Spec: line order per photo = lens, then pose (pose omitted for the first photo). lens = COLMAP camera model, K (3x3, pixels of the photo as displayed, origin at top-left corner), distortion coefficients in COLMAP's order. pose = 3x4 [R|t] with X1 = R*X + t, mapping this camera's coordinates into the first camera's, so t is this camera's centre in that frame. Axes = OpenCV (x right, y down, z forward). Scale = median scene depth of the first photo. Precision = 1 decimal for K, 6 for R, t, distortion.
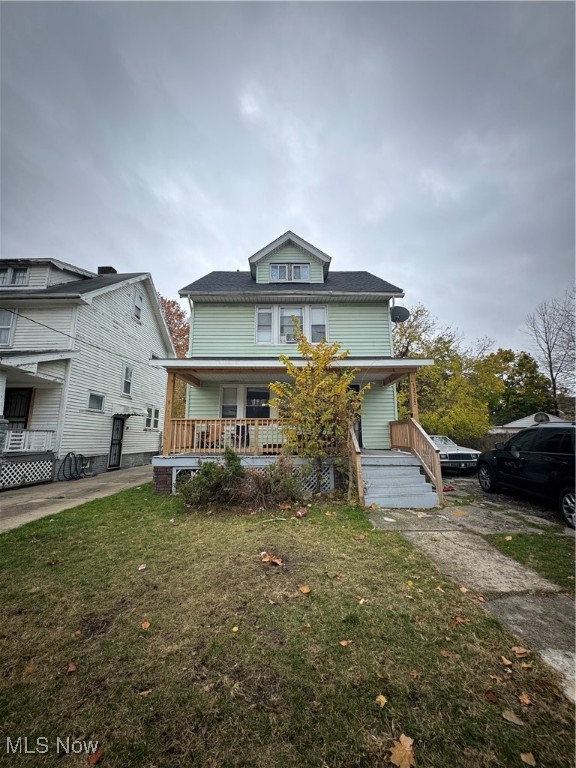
lens RADIAL K [[308.7, 0, 288.0], [0, 308.7, 384.0], [0, 0, 1]] dist [-0.000148, -0.000046]
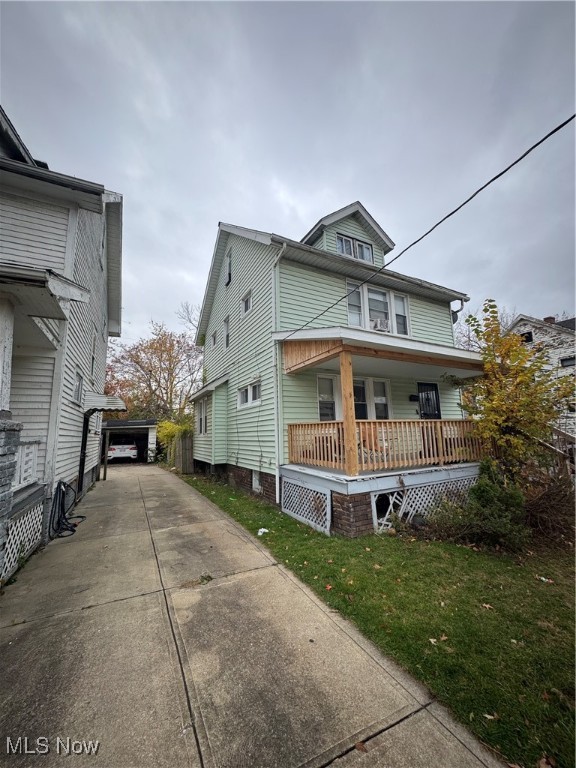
lens RADIAL K [[308.7, 0, 288.0], [0, 308.7, 384.0], [0, 0, 1]] dist [-0.000148, -0.000046]
pose [[0.883302, 0.057205, 0.465301, -0.604864], [-0.062029, 0.998062, -0.004950, 0.034144], [-0.464683, -0.024490, 0.885139, 0.348647]]
